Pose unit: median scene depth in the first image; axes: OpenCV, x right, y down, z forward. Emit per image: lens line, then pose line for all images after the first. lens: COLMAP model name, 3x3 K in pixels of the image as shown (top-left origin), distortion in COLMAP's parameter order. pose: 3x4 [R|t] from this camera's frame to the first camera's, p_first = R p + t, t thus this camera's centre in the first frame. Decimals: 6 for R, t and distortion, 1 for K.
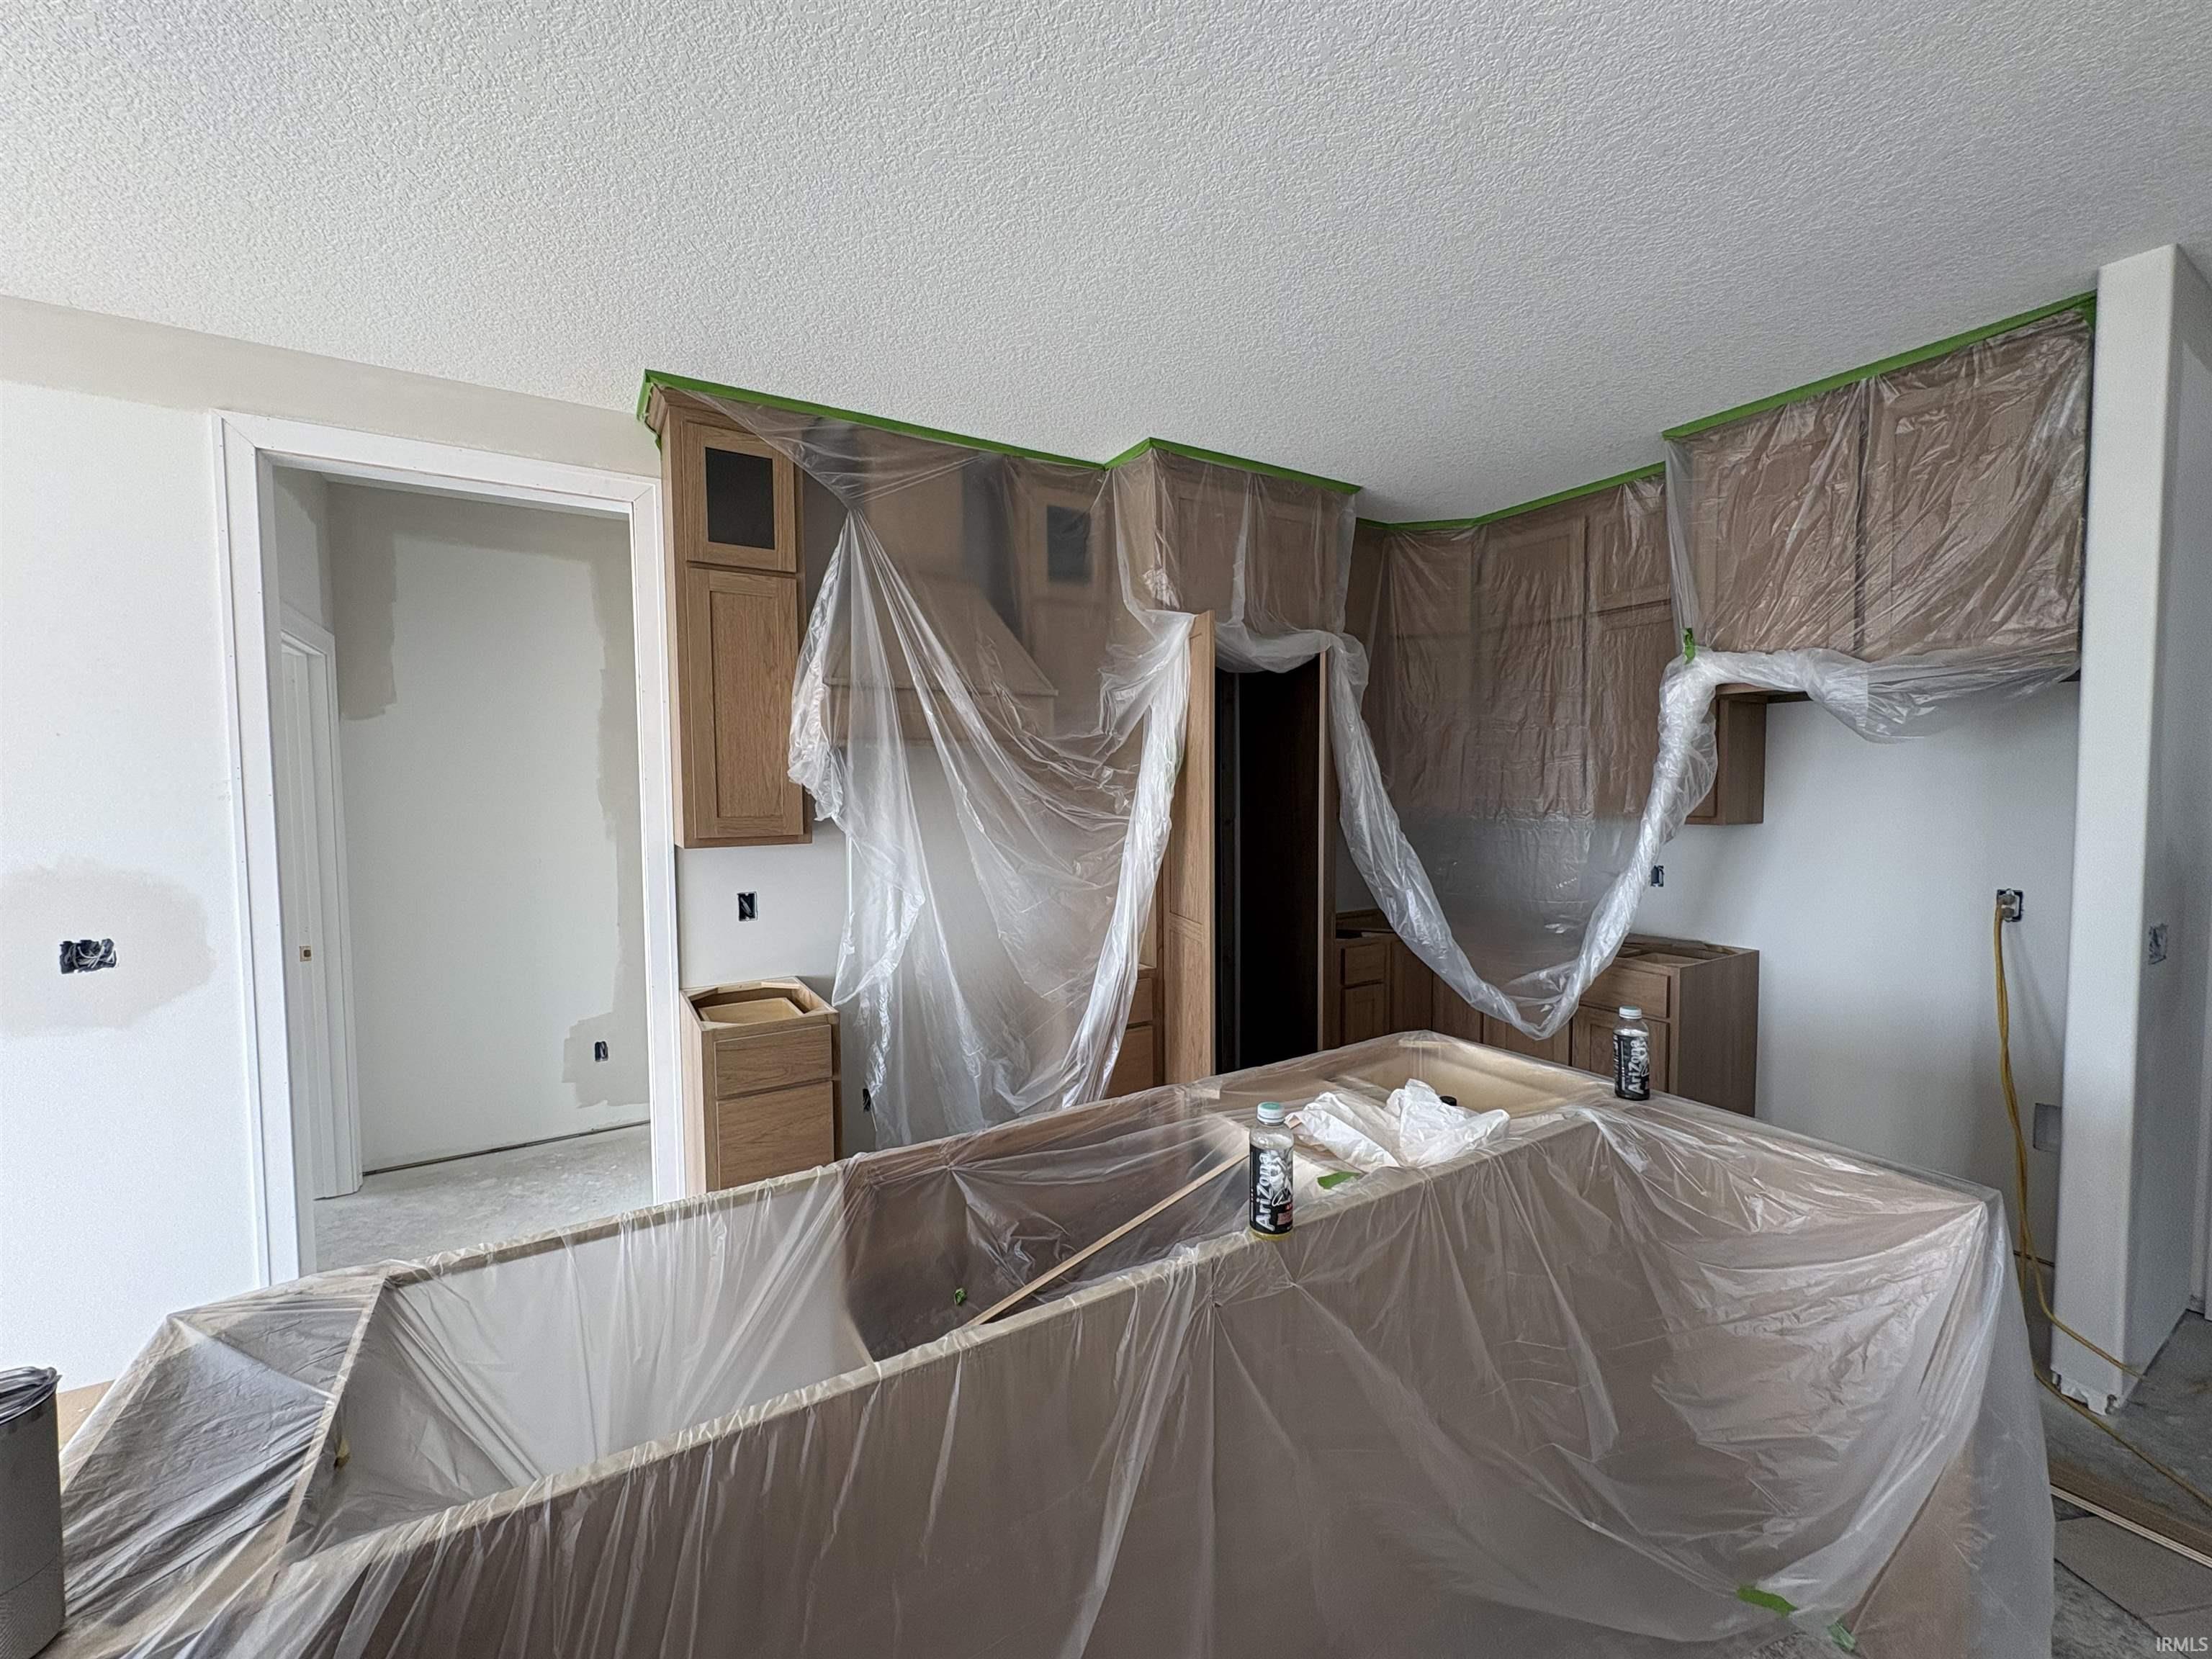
lens RADIAL K [[881.6, 0, 1101.6], [0, 881.6, 833.3], [0, 0, 1]] dist [0.002643, -0.000115]
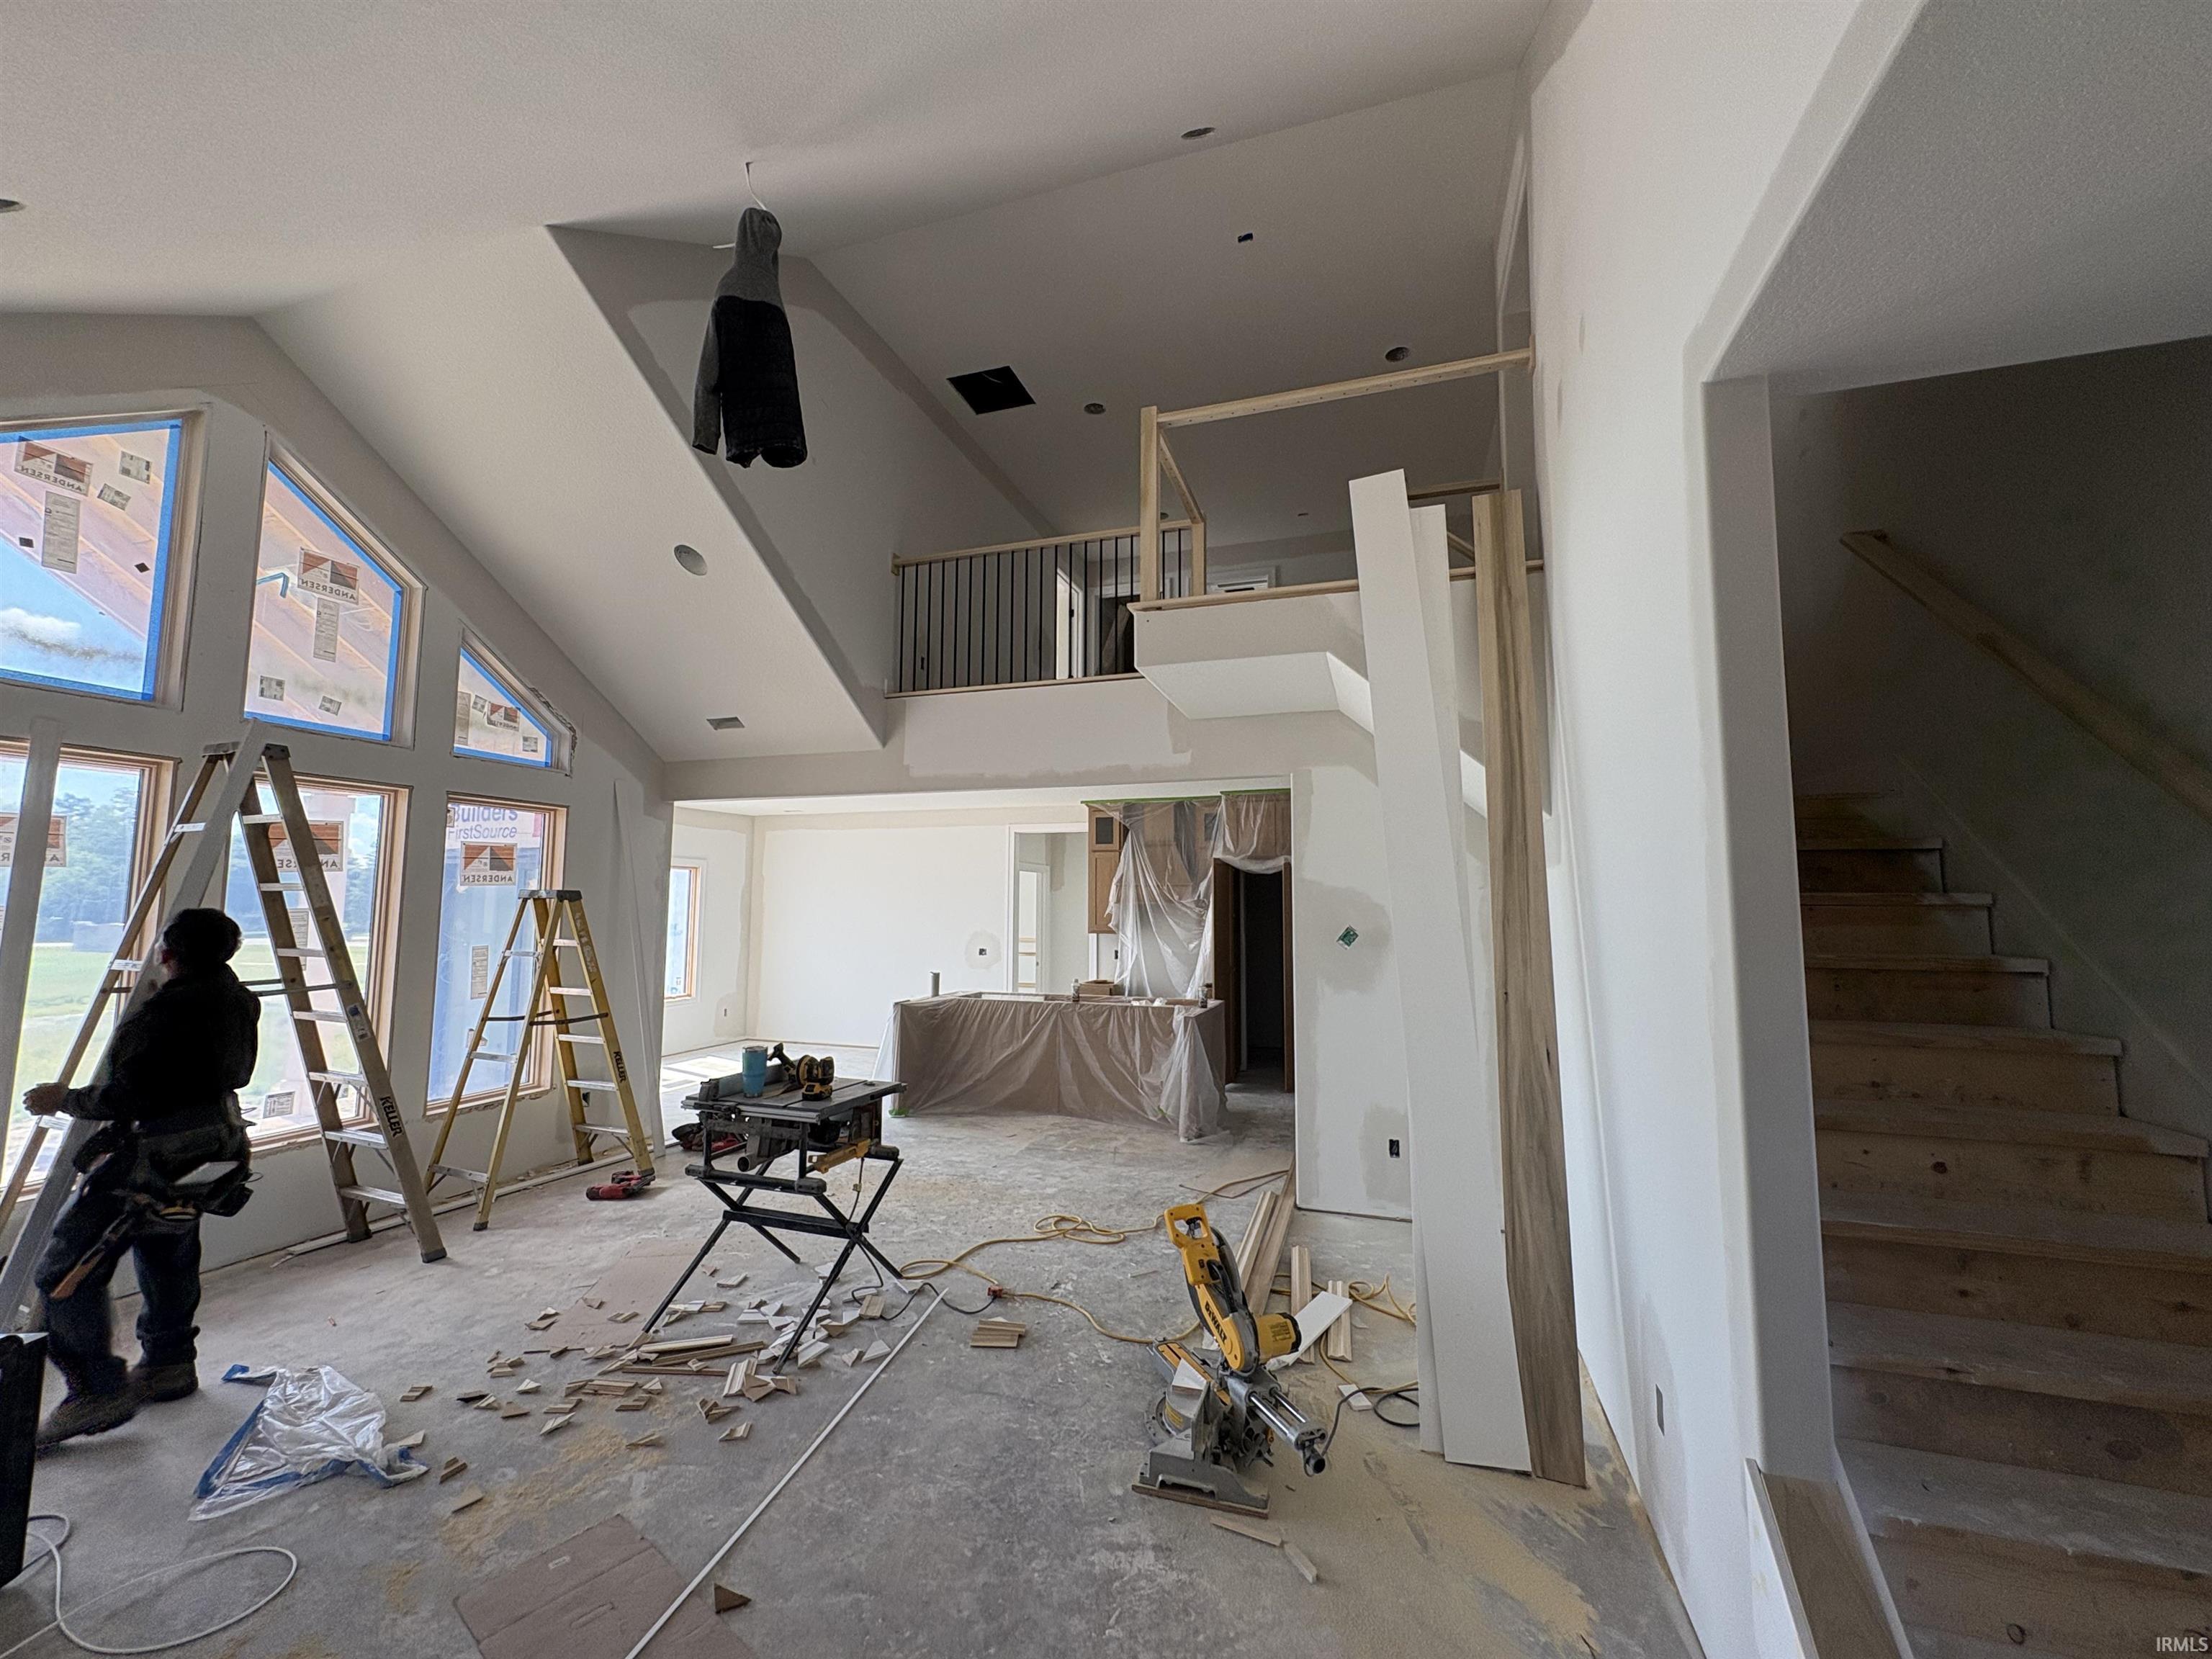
lens RADIAL K [[881.6, 0, 1110.4], [0, 881.6, 822.8], [0, 0, 1]] dist [0.002643, -0.000115]
pose [[0.652465, -0.060145, -0.755429, 2.354446], [-0.054252, 0.990581, -0.125725, 0.016961], [0.755875, 0.123015, 0.643056, -1.274220]]
